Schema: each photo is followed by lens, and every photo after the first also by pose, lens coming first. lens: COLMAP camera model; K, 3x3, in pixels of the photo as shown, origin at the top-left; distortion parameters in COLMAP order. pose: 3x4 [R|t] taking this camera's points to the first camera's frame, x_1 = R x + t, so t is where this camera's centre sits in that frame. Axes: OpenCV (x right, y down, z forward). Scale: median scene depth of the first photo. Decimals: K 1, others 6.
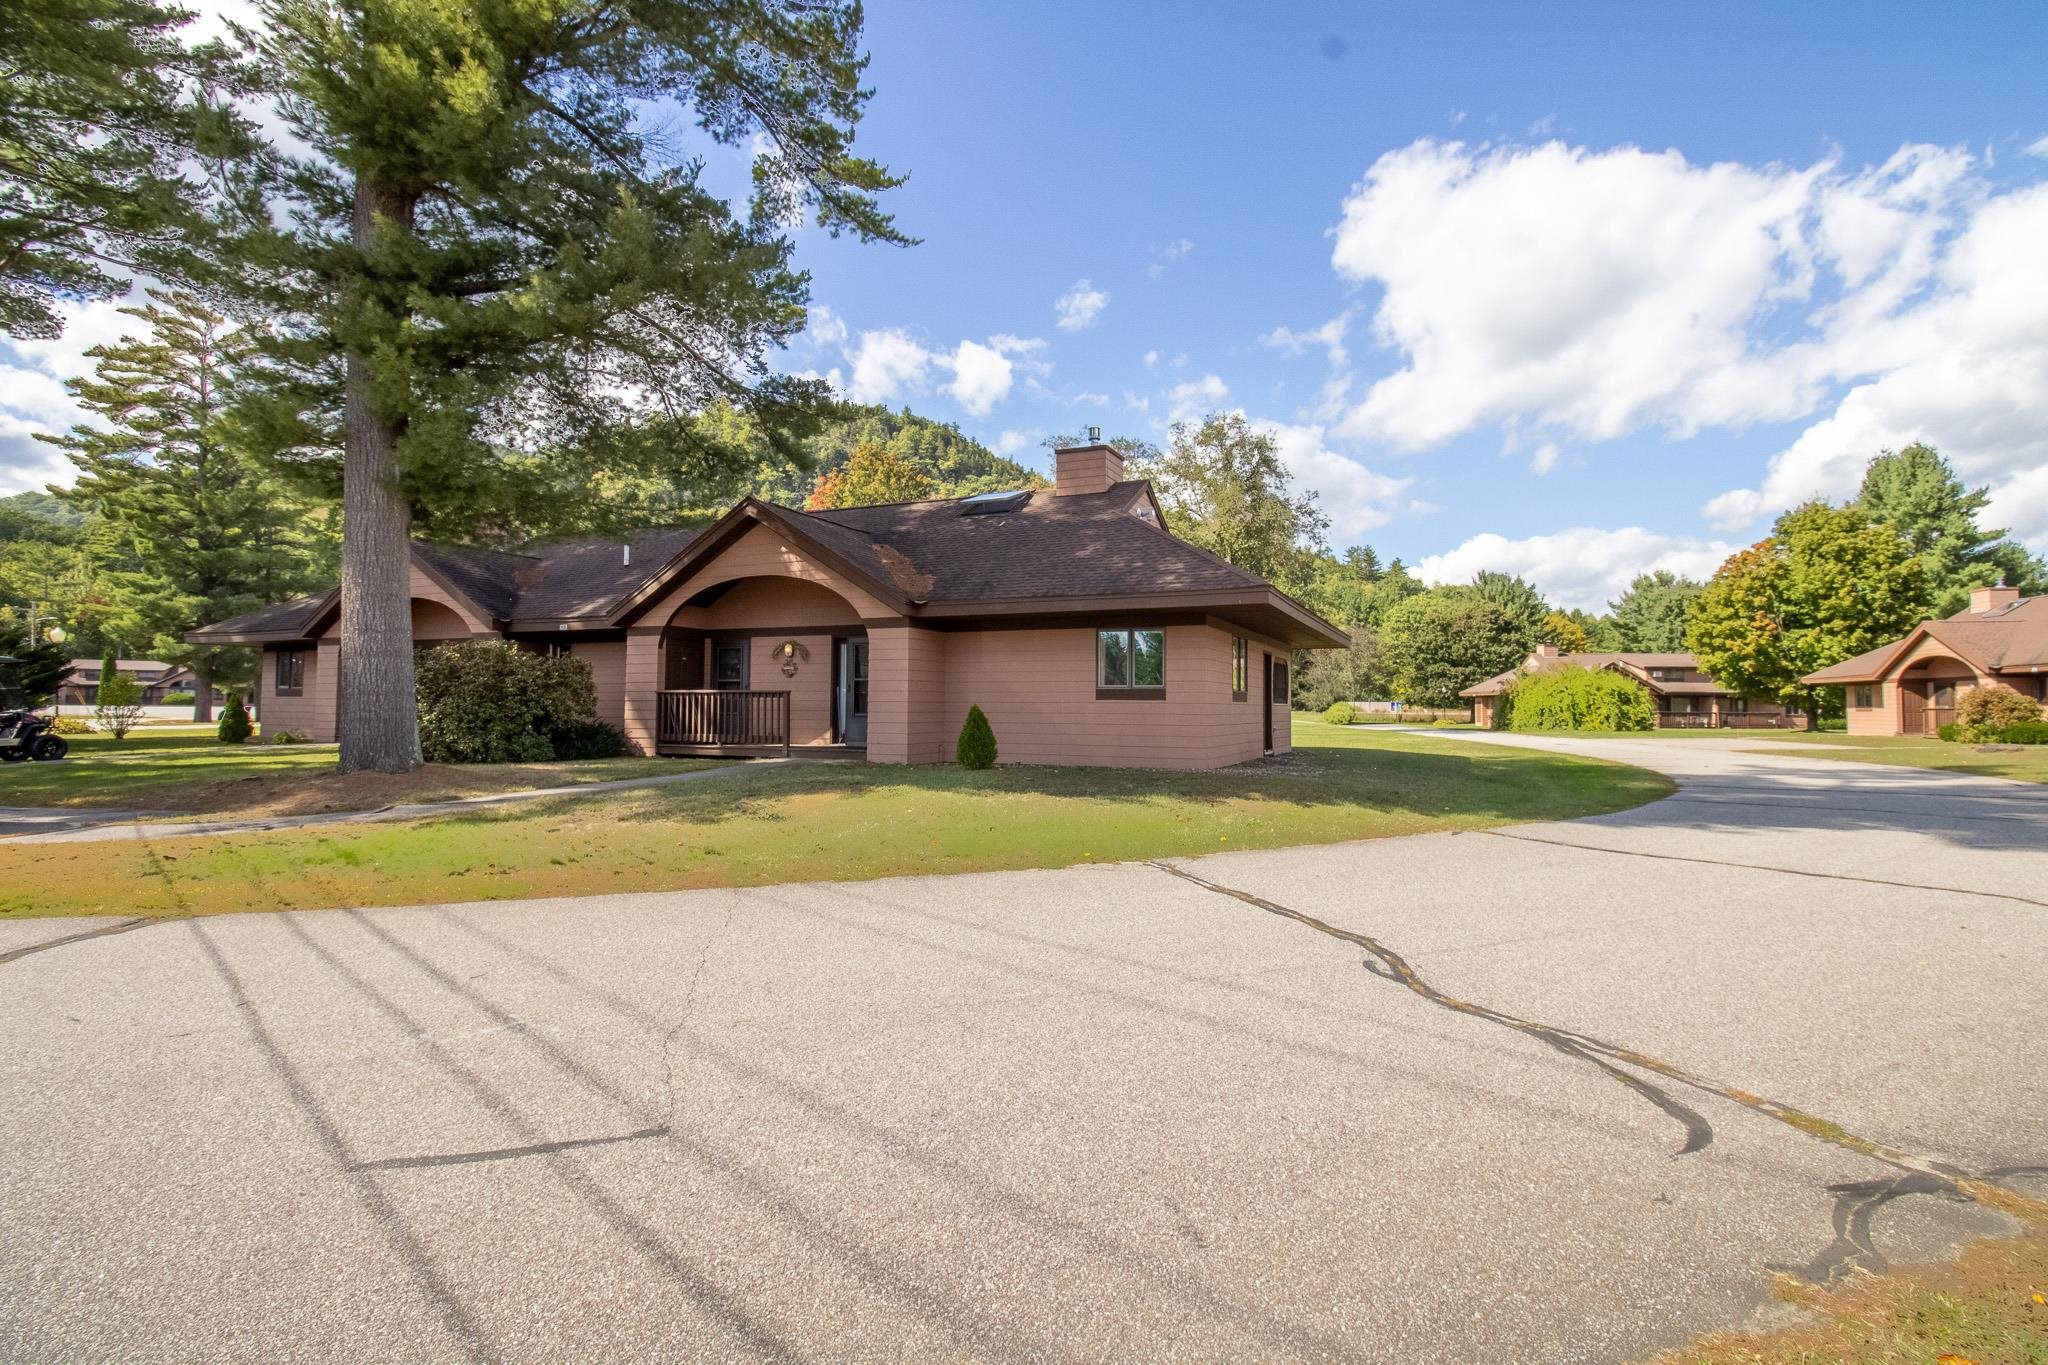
lens RADIAL K [[970.1, 0, 1008.0], [0, 970.1, 684.0], [0, 0, 1]] dist [-0.006168, -0.009667]
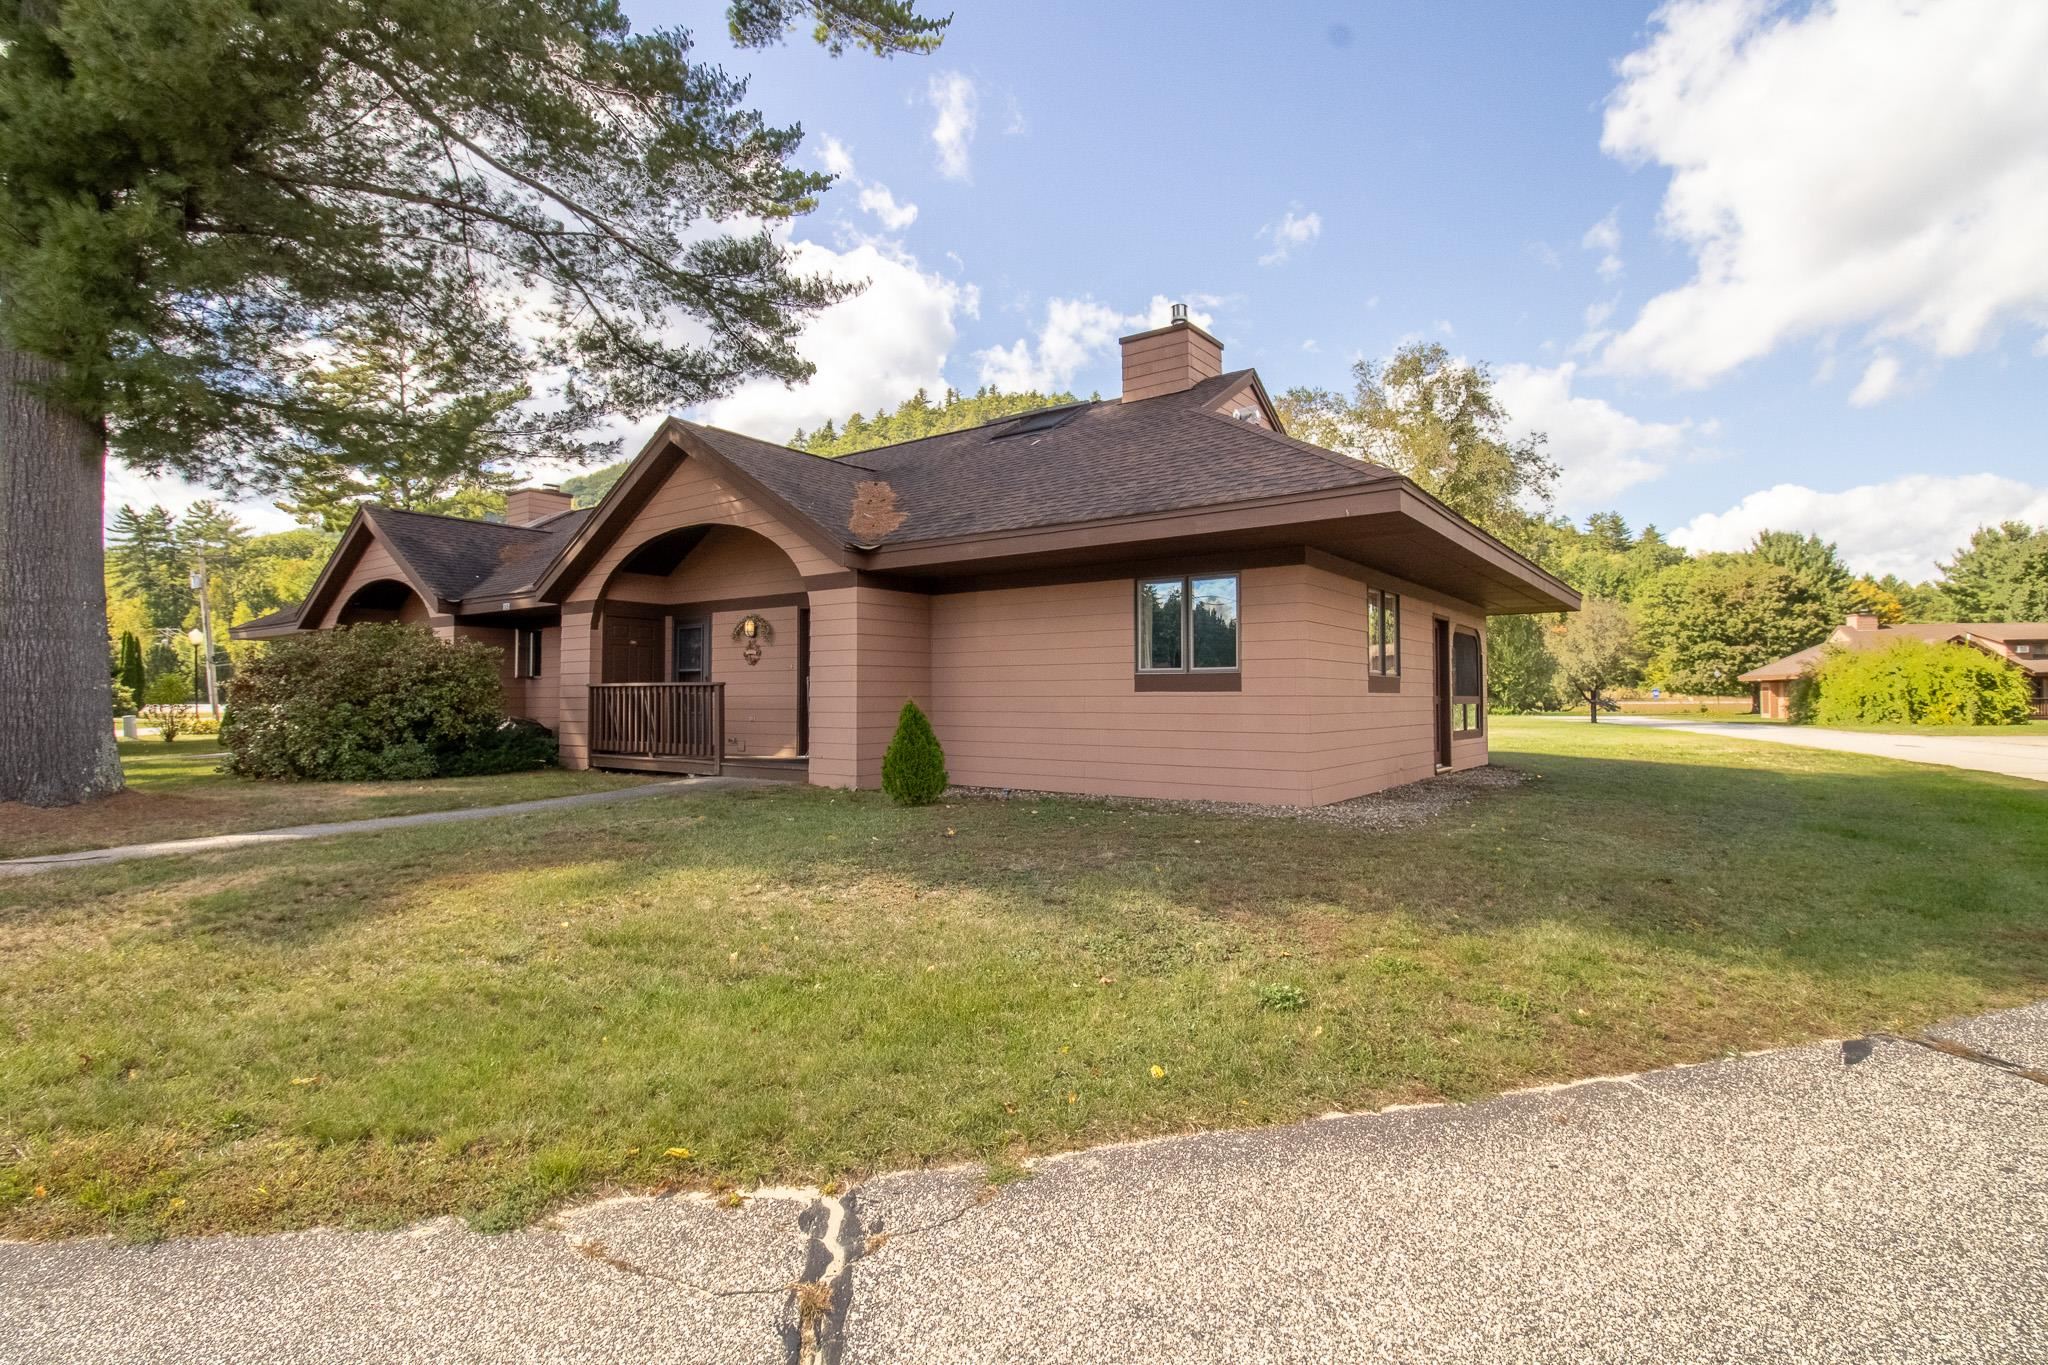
lens RADIAL K [[970.1, 0, 1013.1], [0, 970.1, 679.2], [0, 0, 1]] dist [-0.006168, -0.009667]
pose [[0.979395, -0.011959, -0.201602, 0.045457], [0.012696, 0.999917, 0.002366, 0.001914], [0.201557, -0.004877, 0.979465, 0.117618]]
